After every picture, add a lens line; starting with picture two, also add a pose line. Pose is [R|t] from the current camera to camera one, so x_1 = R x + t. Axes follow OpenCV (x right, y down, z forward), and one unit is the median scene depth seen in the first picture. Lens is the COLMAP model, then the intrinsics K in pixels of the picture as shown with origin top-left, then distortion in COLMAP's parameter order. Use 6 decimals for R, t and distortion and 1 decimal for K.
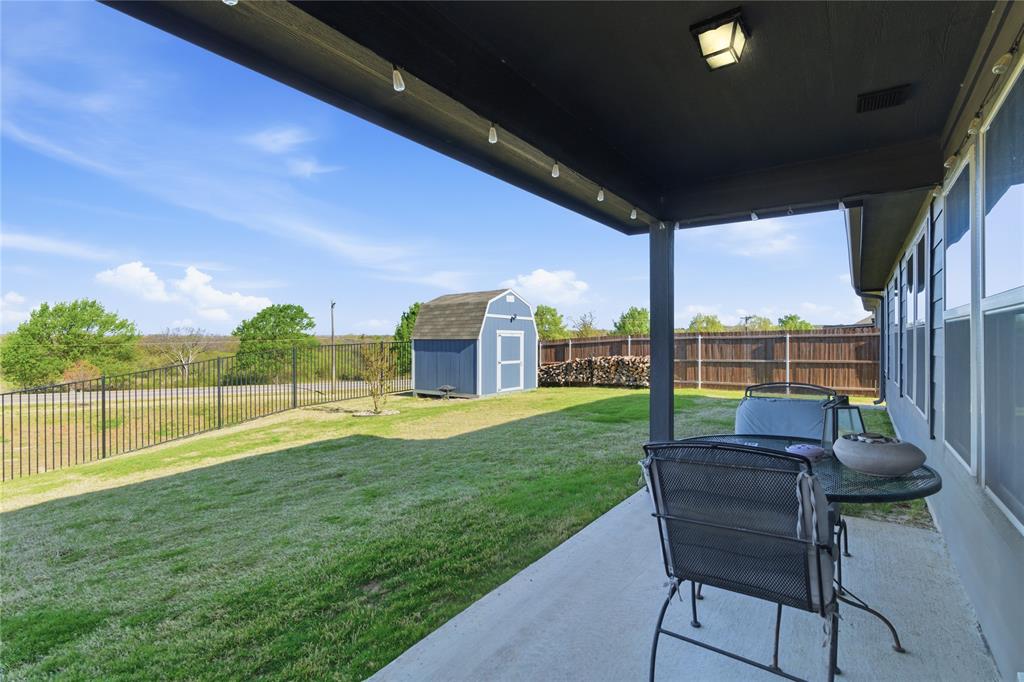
lens RADIAL K [[471.9, 0, 512.0], [0, 471.9, 341.0], [0, 0, 1]] dist [0.001611, 0.000378]
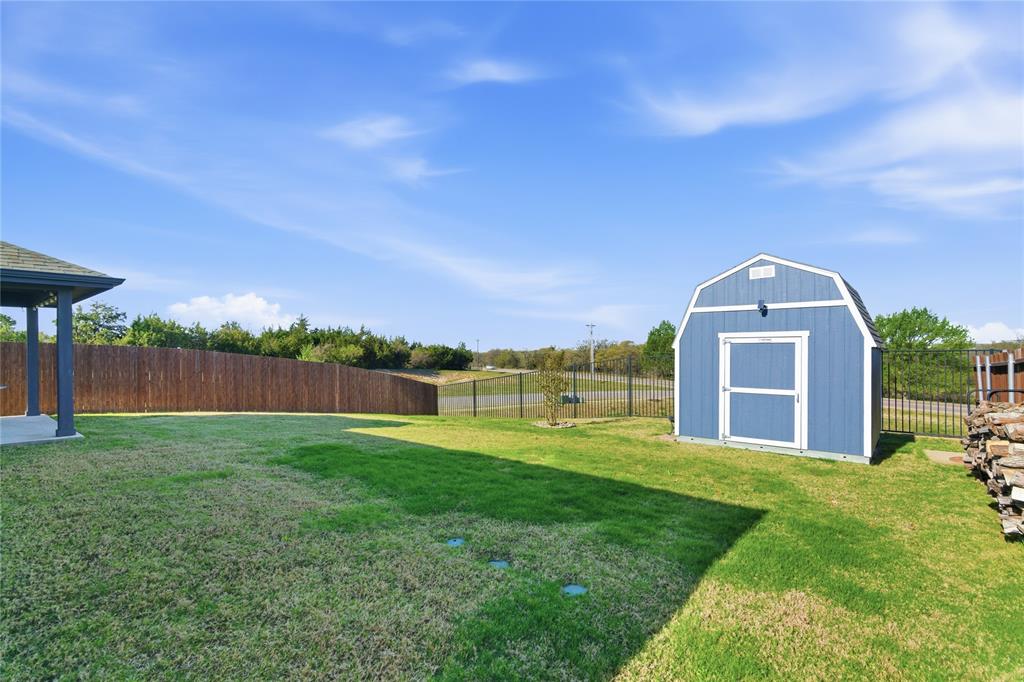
lens RADIAL K [[471.9, 0, 512.0], [0, 471.9, 341.0], [0, 0, 1]] dist [0.001611, 0.000378]
pose [[-0.047432, -0.022103, -0.998630, 0.518828], [0.005437, 0.999735, -0.022386, -0.001282], [0.998860, -0.006491, -0.047300, 0.709511]]
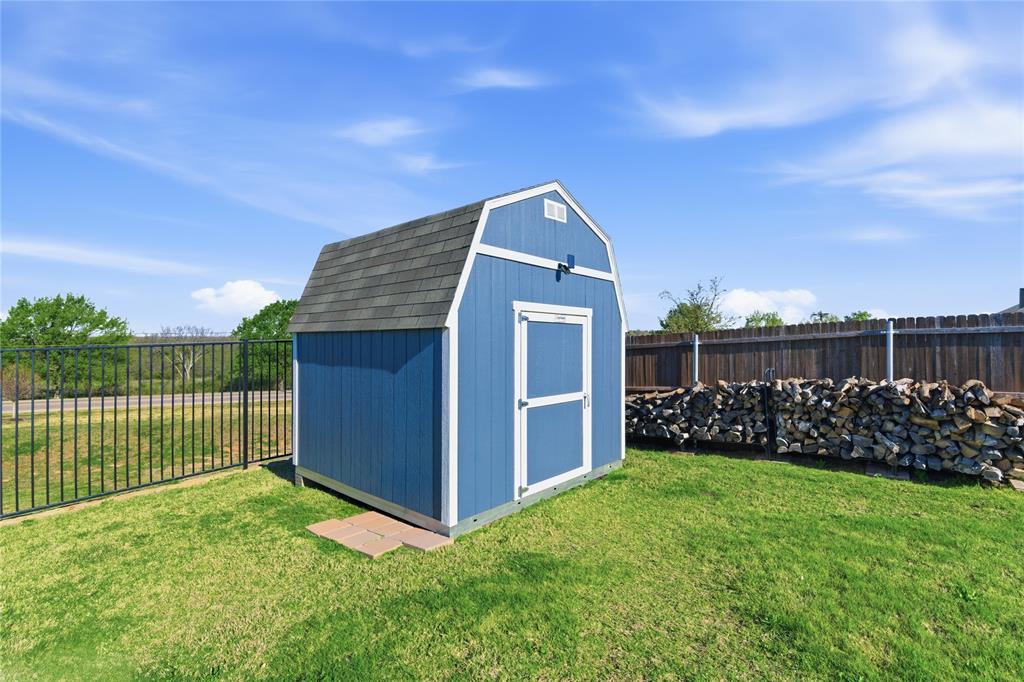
lens RADIAL K [[462.7, 0, 516.6], [0, 462.7, 338.8], [0, 0, 1]] dist [0.002942, 0.000406]
pose [[0.998106, -0.000742, -0.061510, -0.010434], [0.000369, 0.999981, -0.006080, 0.003790], [0.061514, 0.006046, 0.998088, 0.638073]]
